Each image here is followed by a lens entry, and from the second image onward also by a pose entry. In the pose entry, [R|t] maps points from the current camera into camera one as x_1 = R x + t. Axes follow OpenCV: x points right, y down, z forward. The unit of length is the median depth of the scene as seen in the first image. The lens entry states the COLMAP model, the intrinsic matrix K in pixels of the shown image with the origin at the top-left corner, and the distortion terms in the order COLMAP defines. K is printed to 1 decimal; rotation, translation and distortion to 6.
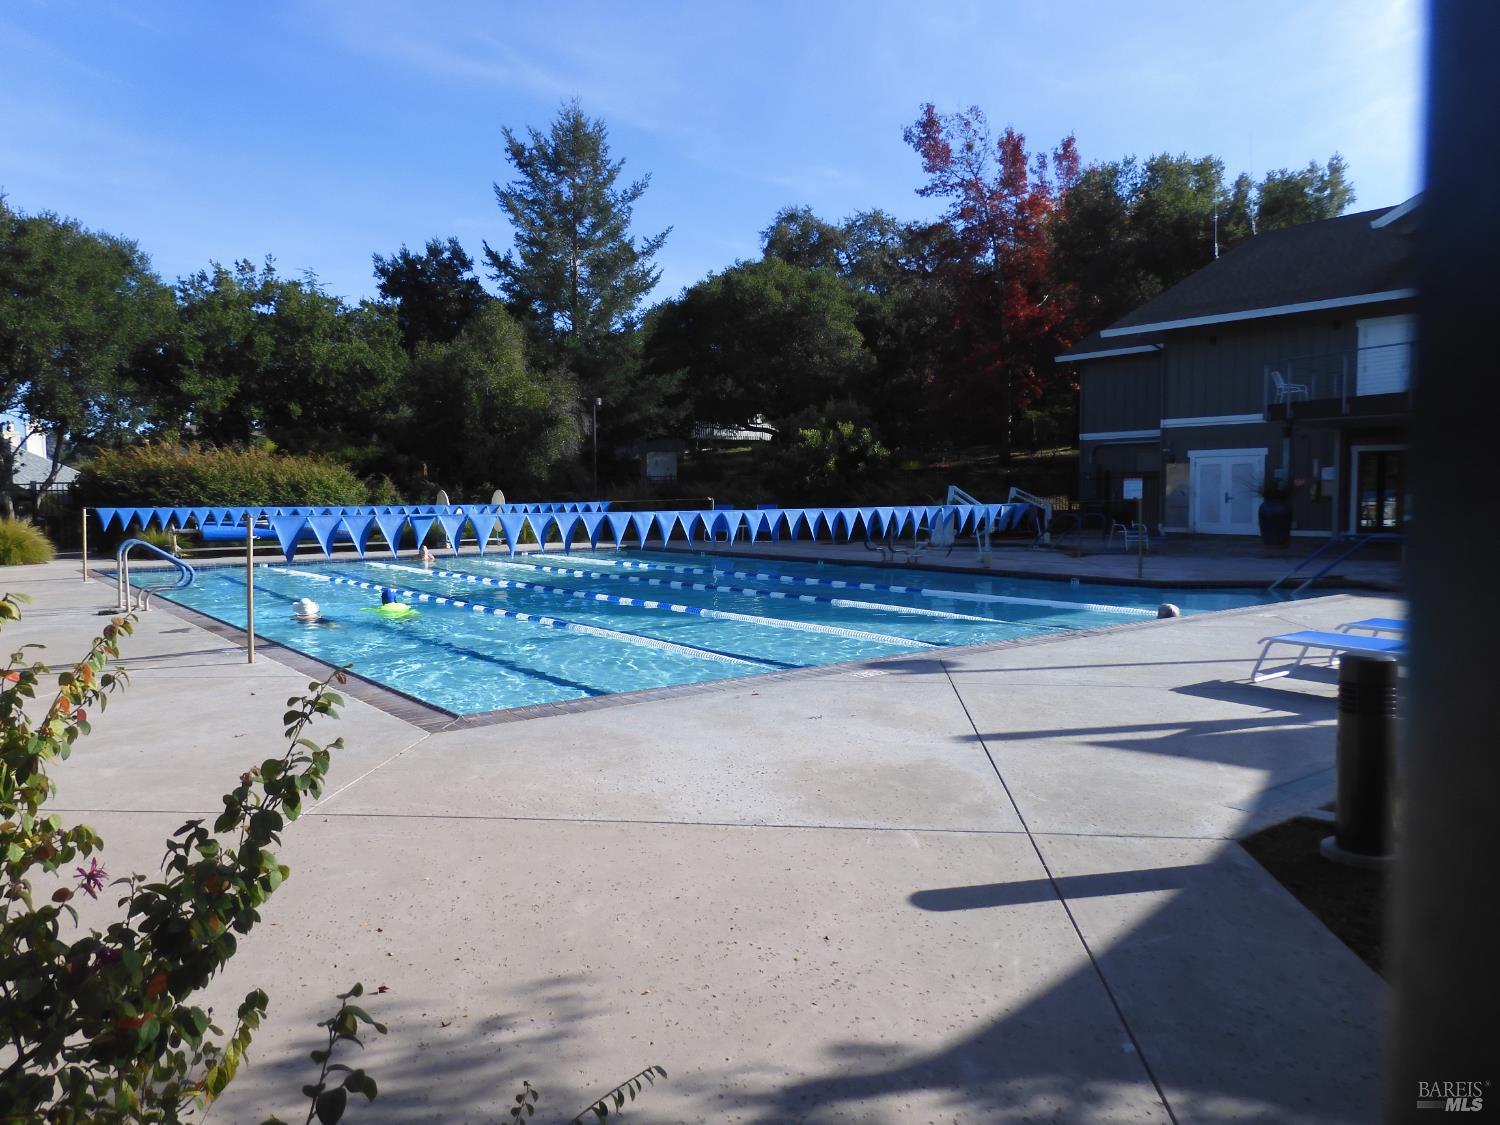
lens RADIAL K [[1089.1, 0, 749.3], [0, 1089.1, 559.9], [0, 0, 1]] dist [-0.009722, 0.019766]
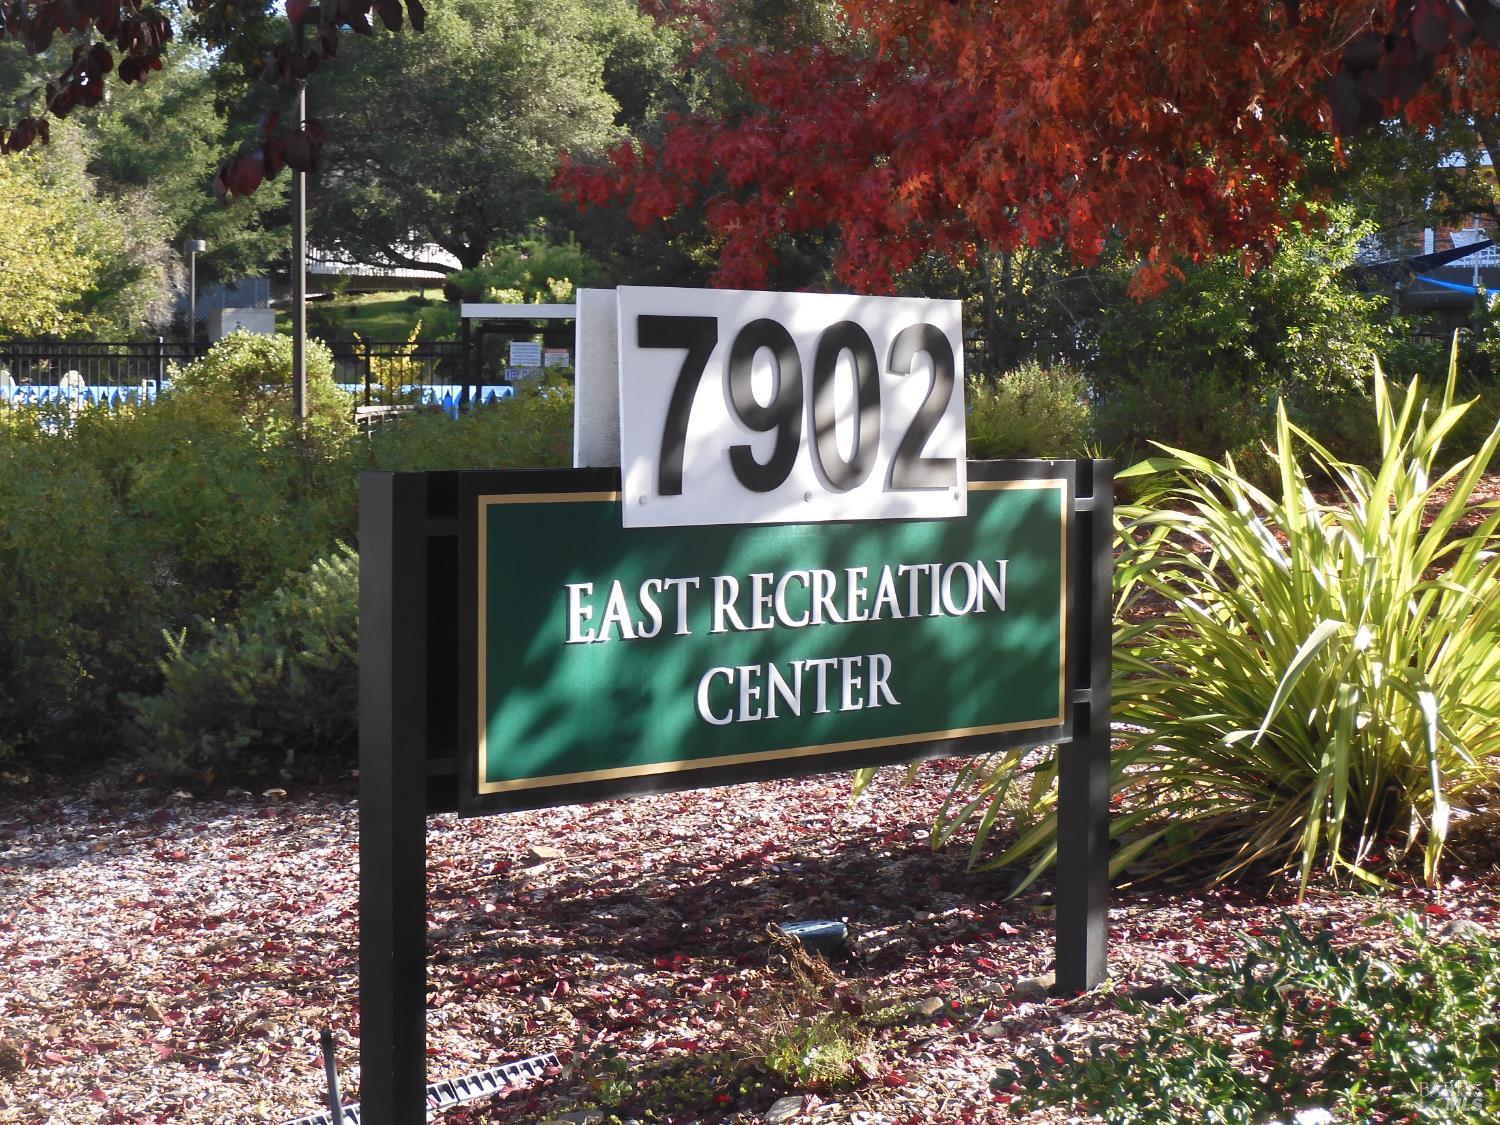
lens RADIAL K [[3366.7, 0, 749.3], [0, 3366.7, 563.0], [0, 0, 1]] dist [-0.012226, 0.000000]
pose [[0.993644, 0.008822, 0.112219, -0.019074], [-0.007392, 0.999886, -0.013154, 0.051433], [-0.112323, 0.012240, 0.993596, -0.729059]]
